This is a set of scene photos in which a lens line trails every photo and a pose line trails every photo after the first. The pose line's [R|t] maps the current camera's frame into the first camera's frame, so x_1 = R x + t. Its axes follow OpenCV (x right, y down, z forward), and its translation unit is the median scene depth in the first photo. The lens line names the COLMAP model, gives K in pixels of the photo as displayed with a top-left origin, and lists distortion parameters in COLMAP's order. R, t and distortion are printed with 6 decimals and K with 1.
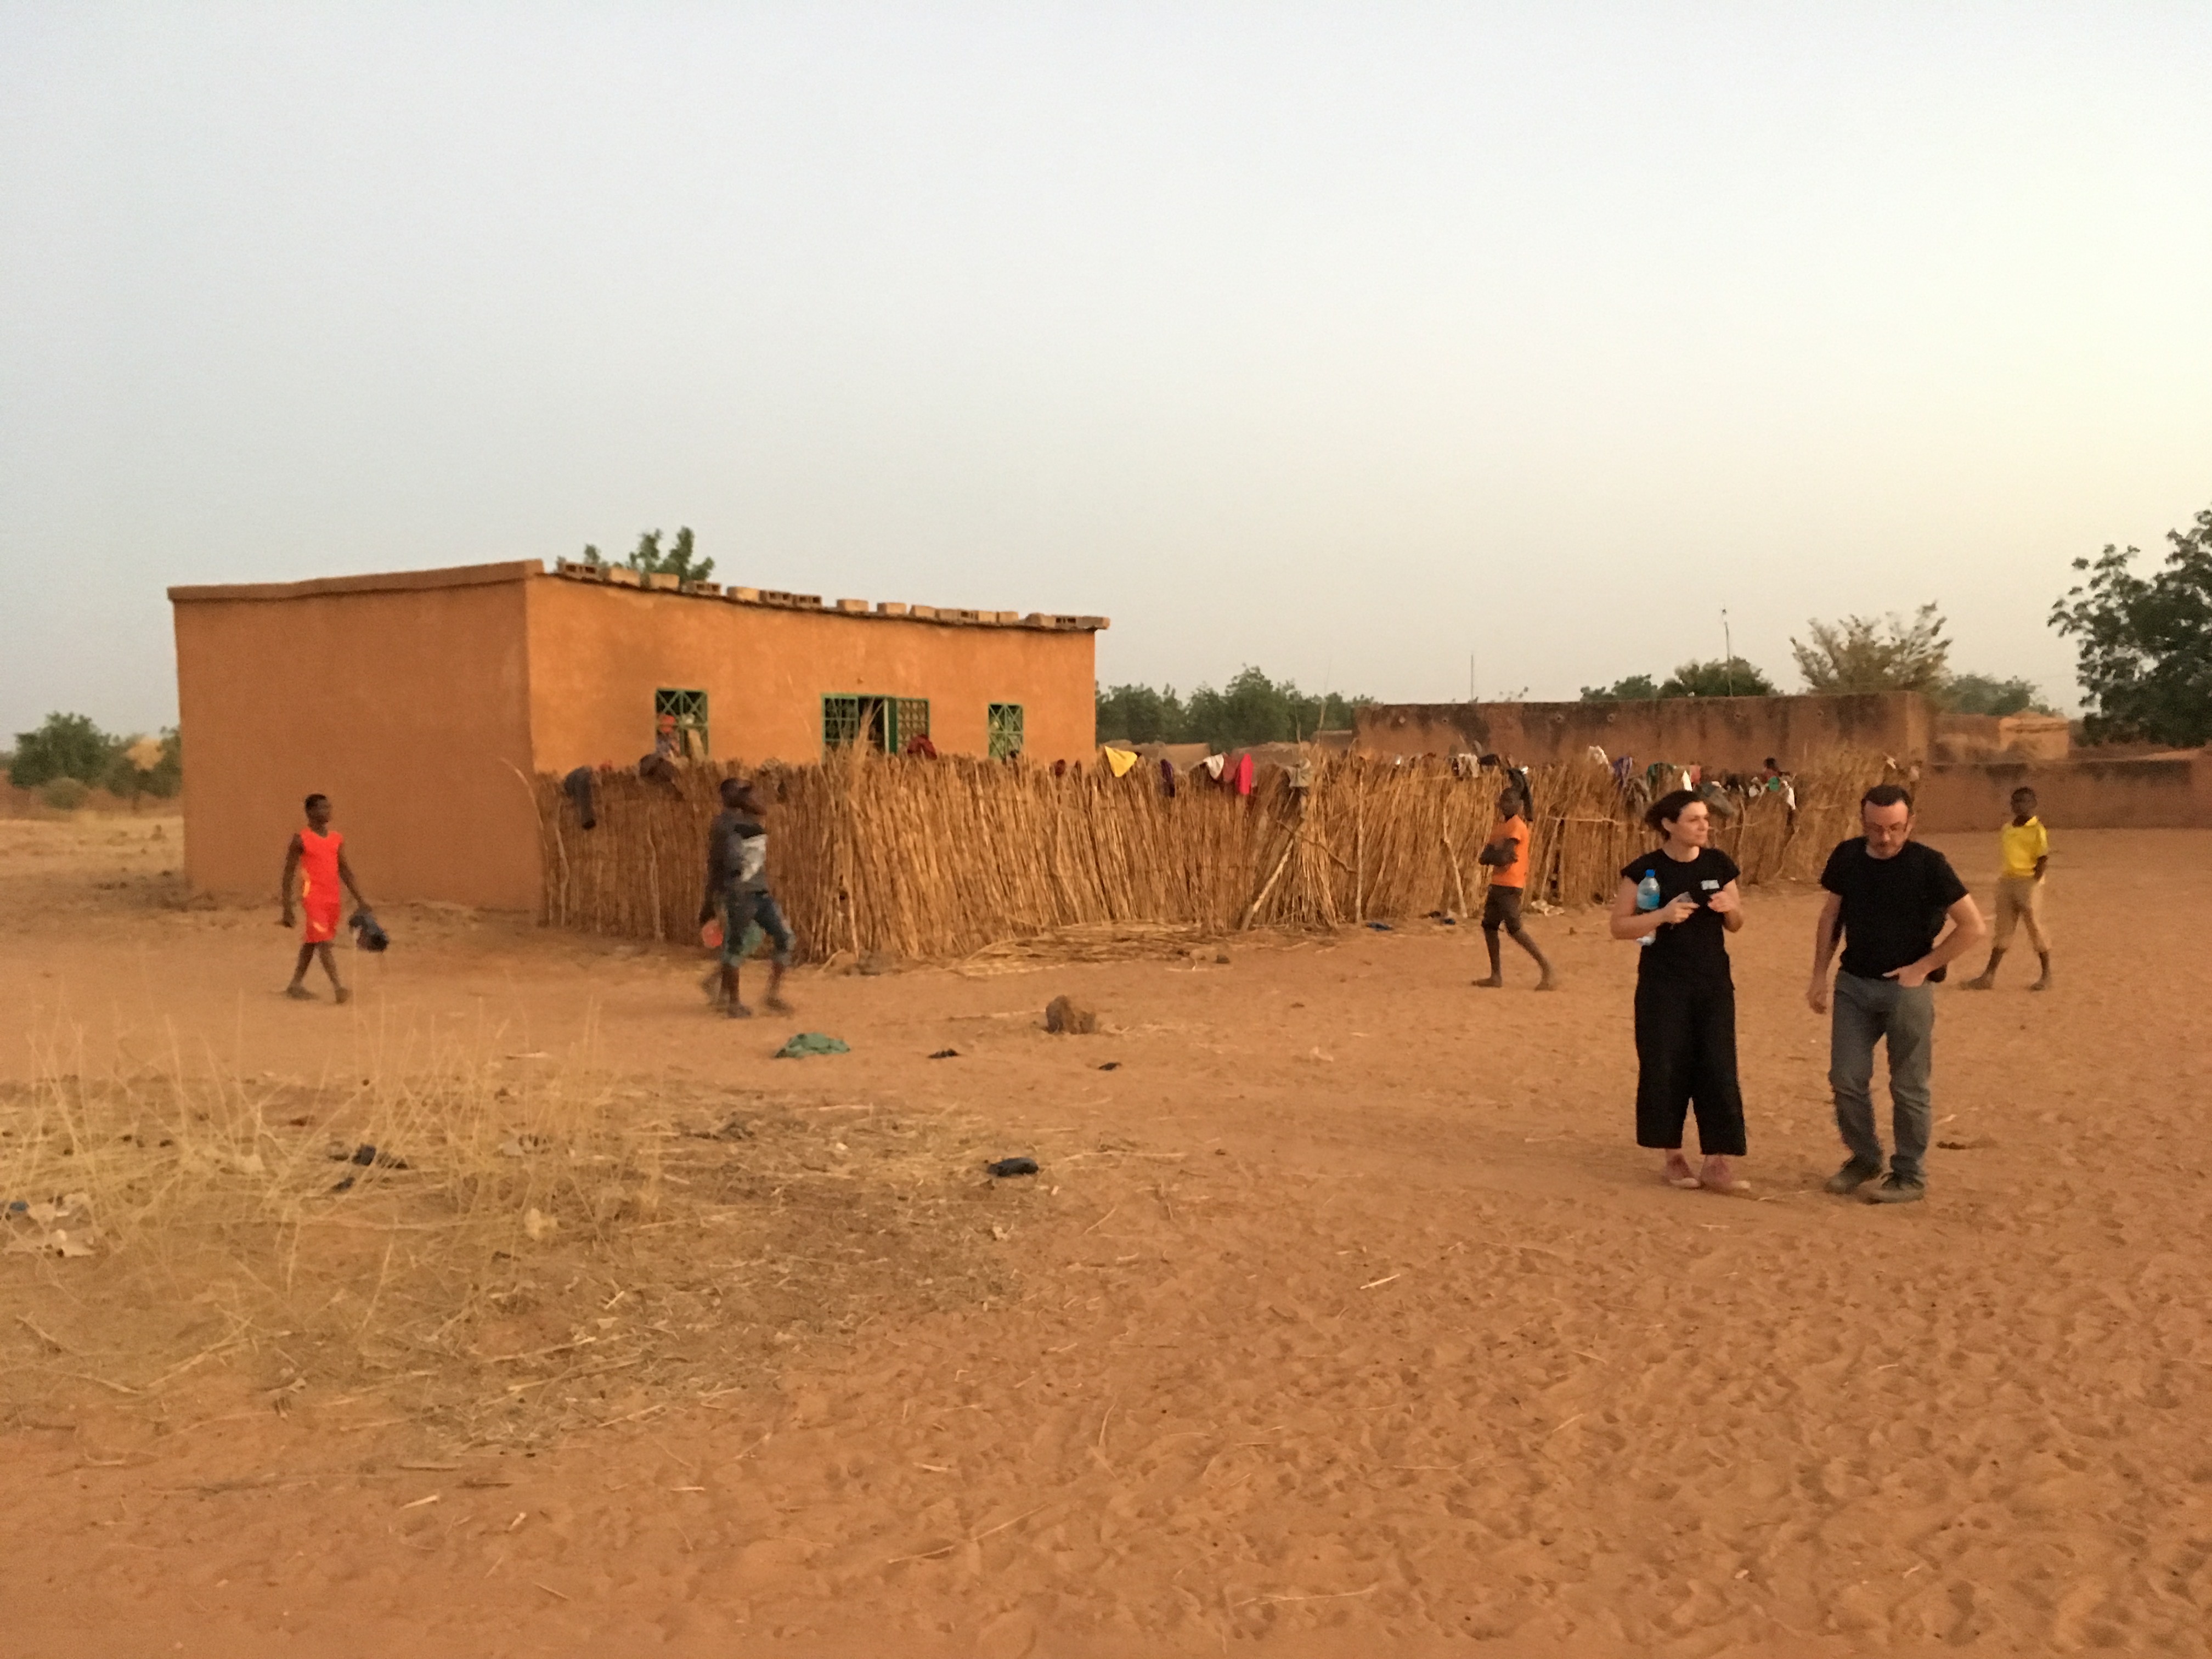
lens RADIAL K [[1868.9, 0, 1108.2], [0, 1868.9, 859.3], [0, 0, 1]] dist [0.082439, -0.099280]
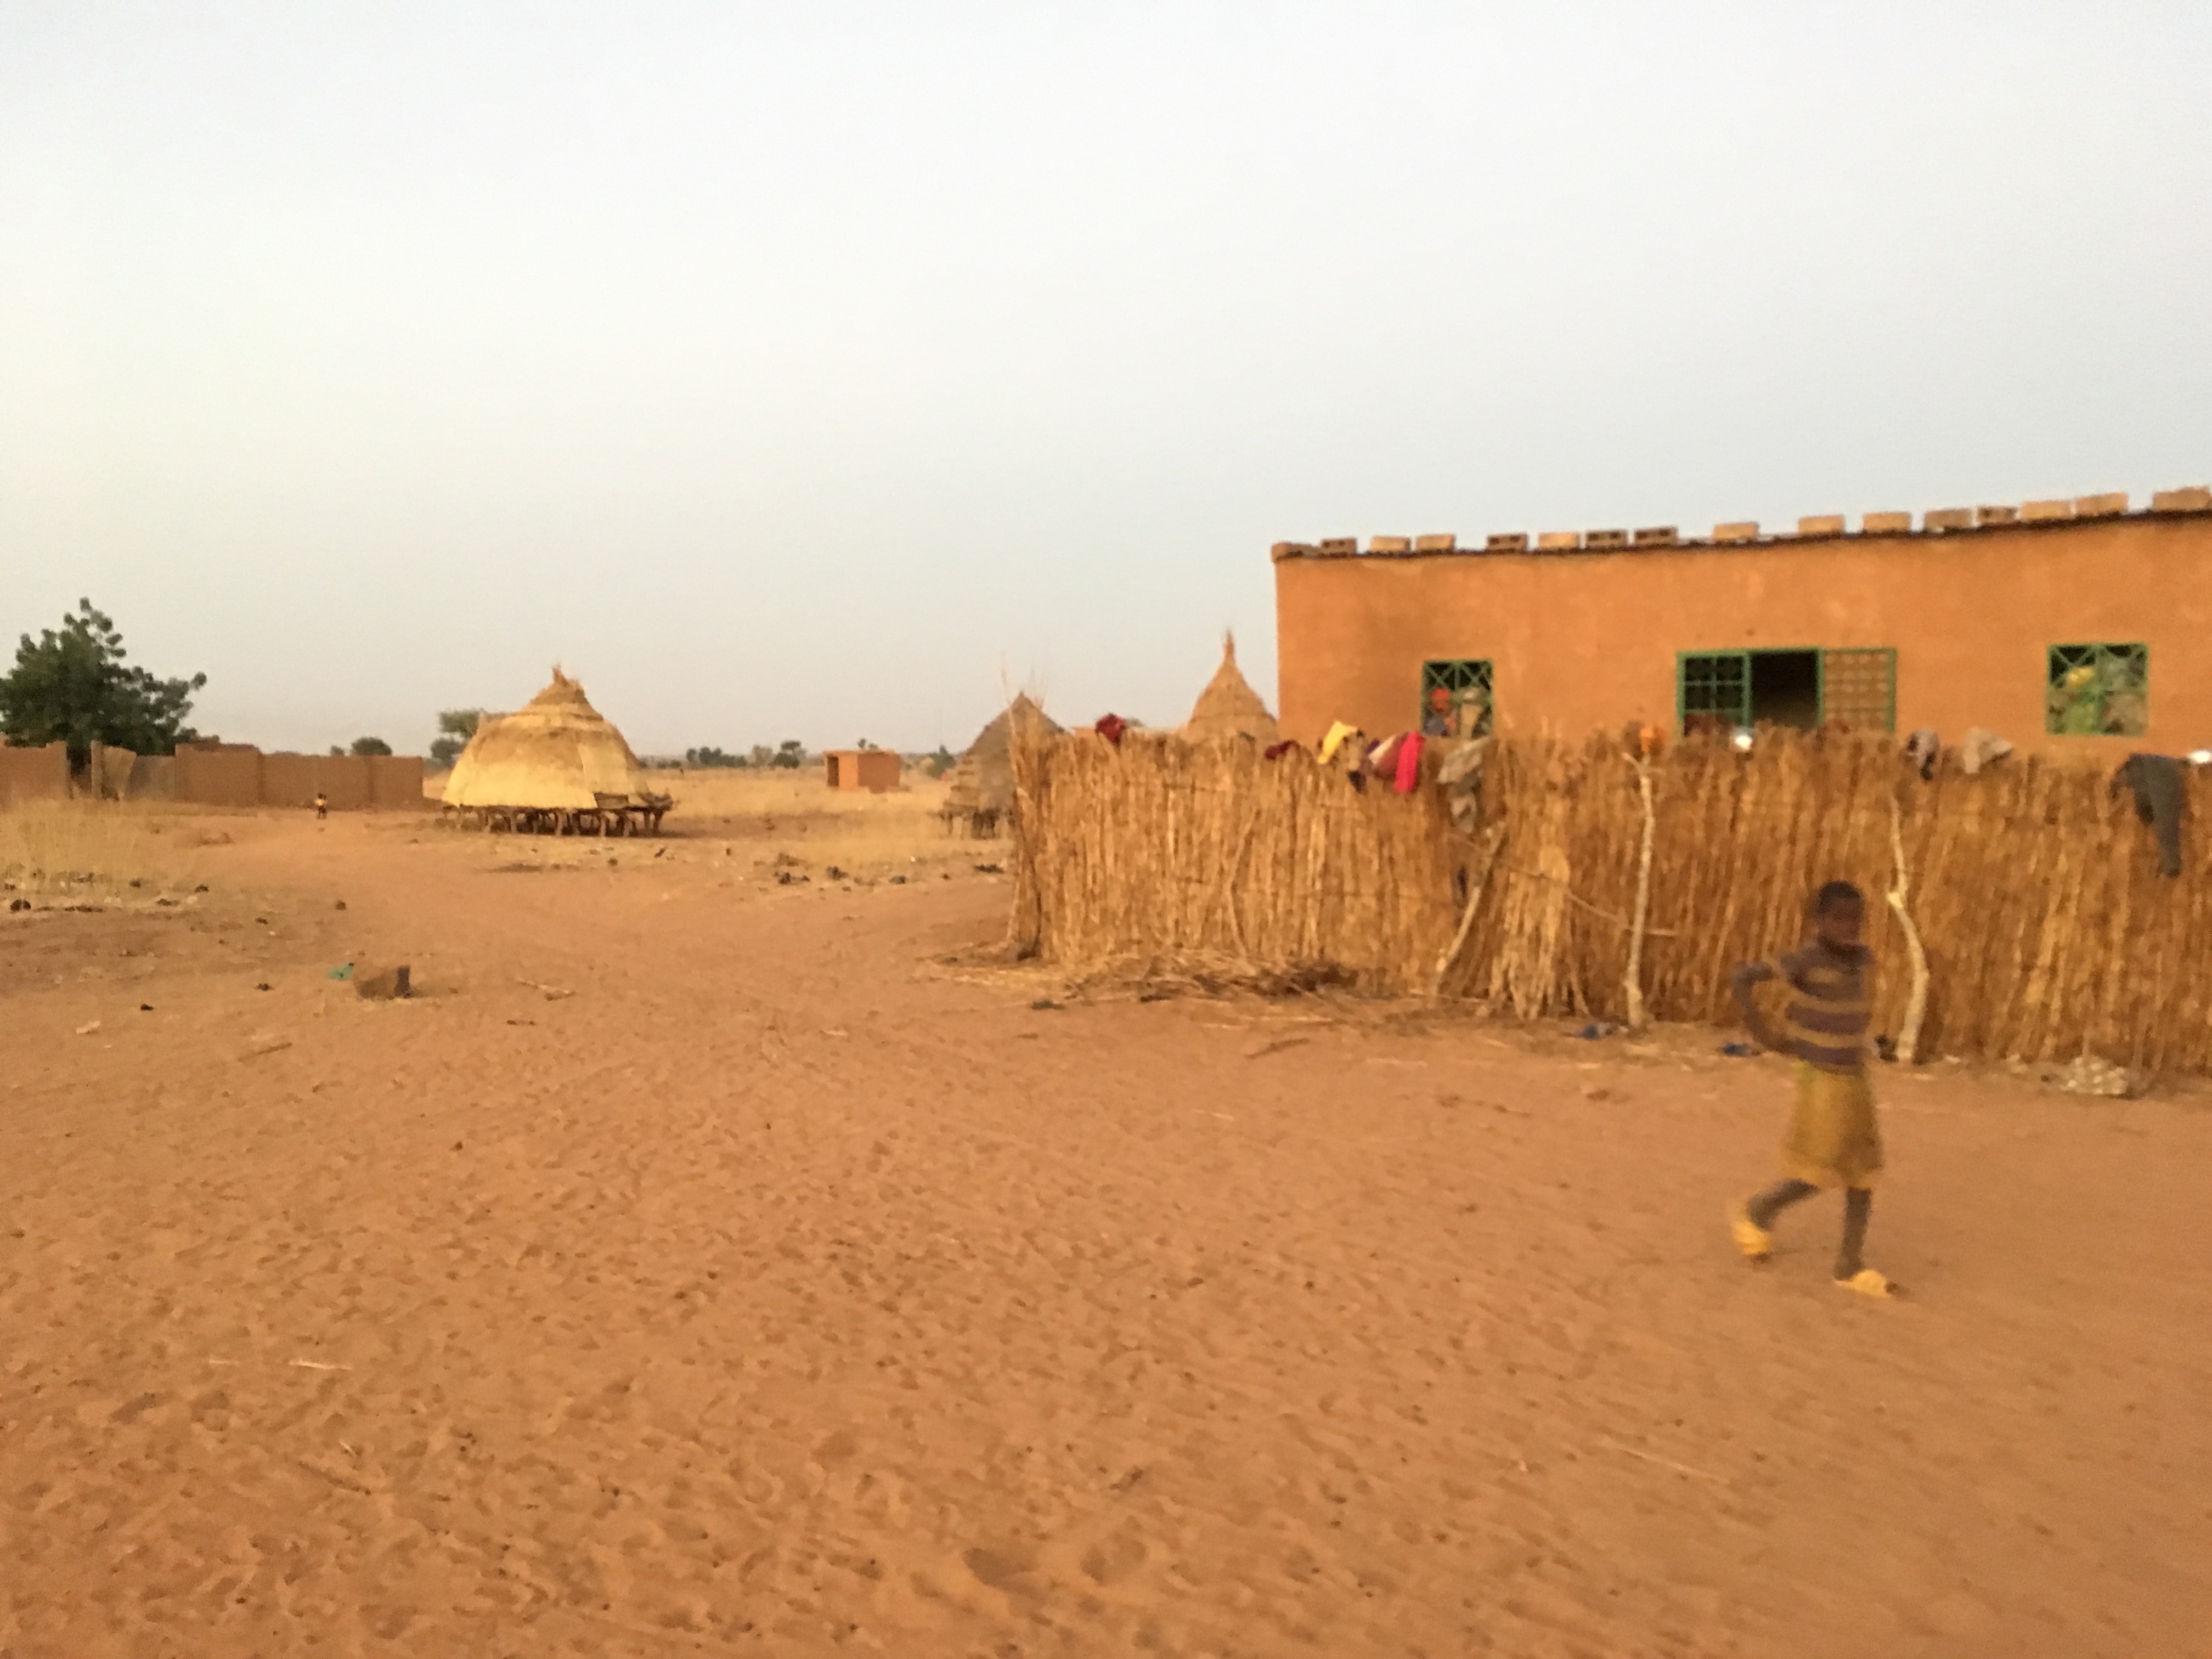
lens RADIAL K [[1868.9, 0, 1139.1], [0, 1868.9, 798.1], [0, 0, 1]] dist [0.082439, -0.099280]
pose [[0.143901, 0.032020, -0.989074, 0.635841], [-0.045448, 0.998636, 0.025717, -0.040595], [0.988548, 0.041251, 0.145160, 0.717927]]
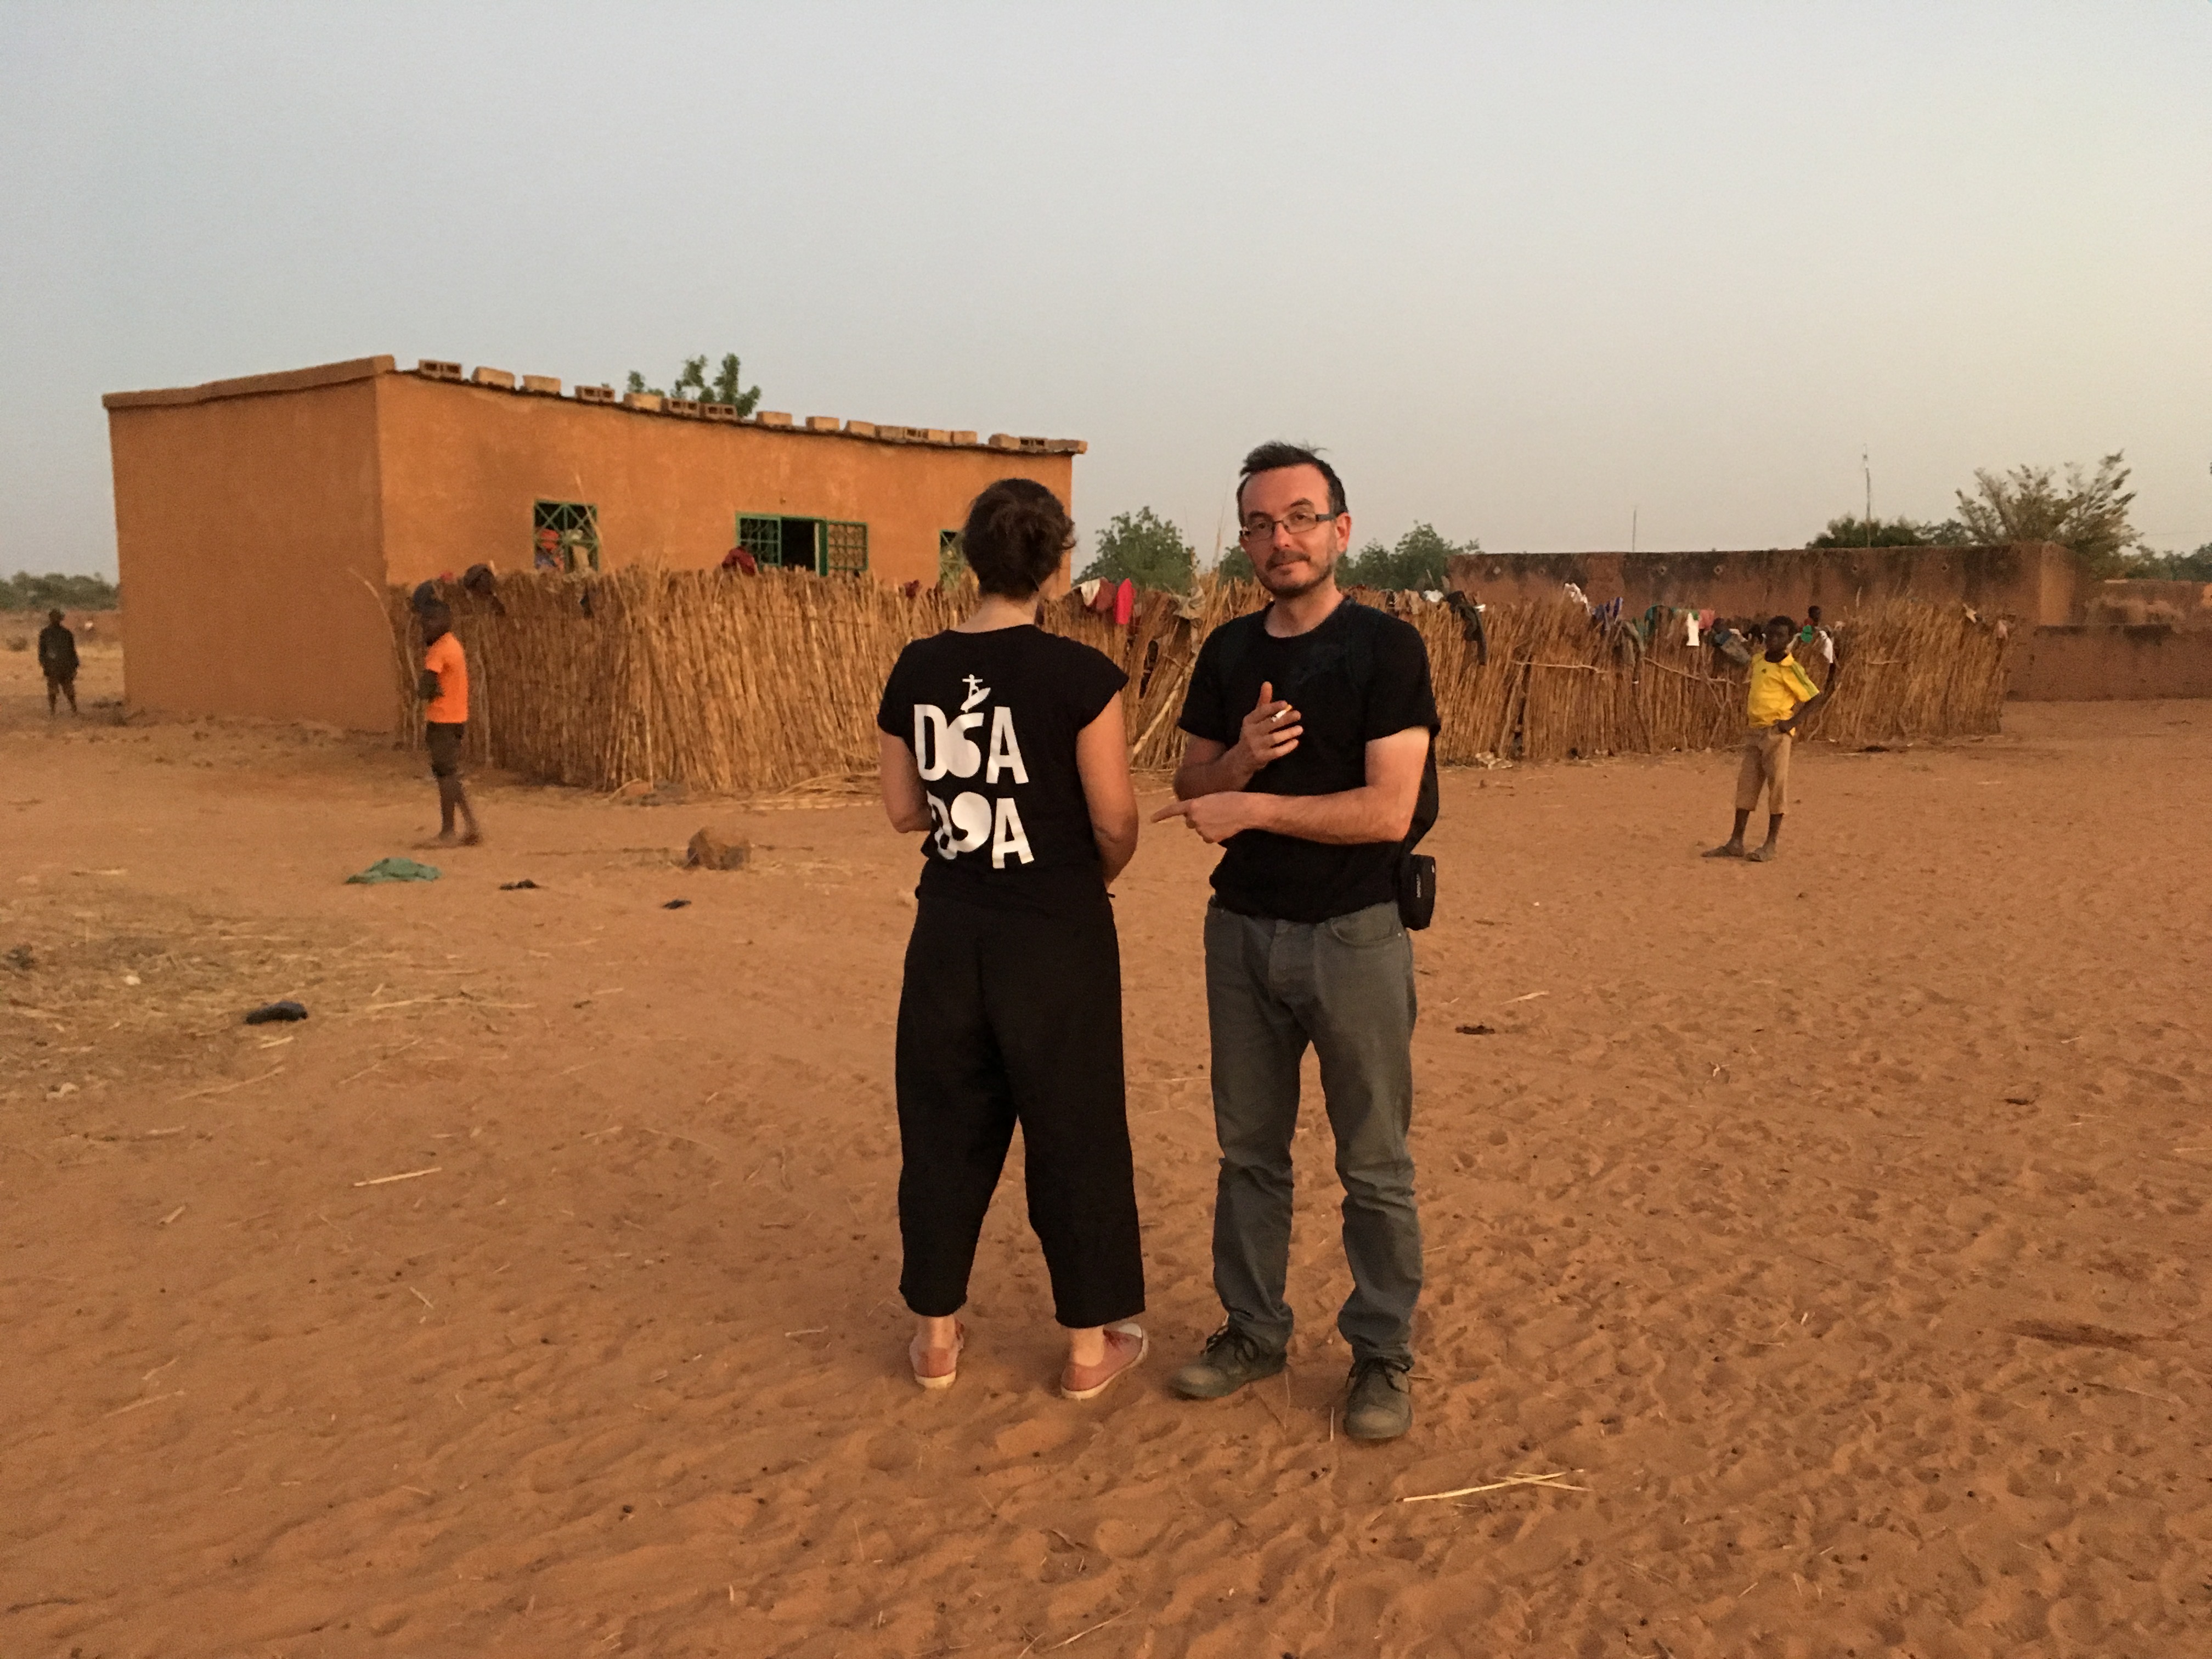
lens RADIAL K [[1868.9, 0, 1112.4], [0, 1868.9, 830.8], [0, 0, 1]] dist [0.082439, -0.099280]
pose [[0.994509, 0.030667, -0.100058, 0.143056], [-0.024724, 0.997886, 0.060107, 0.009813], [0.101690, -0.057303, 0.993164, 0.082563]]
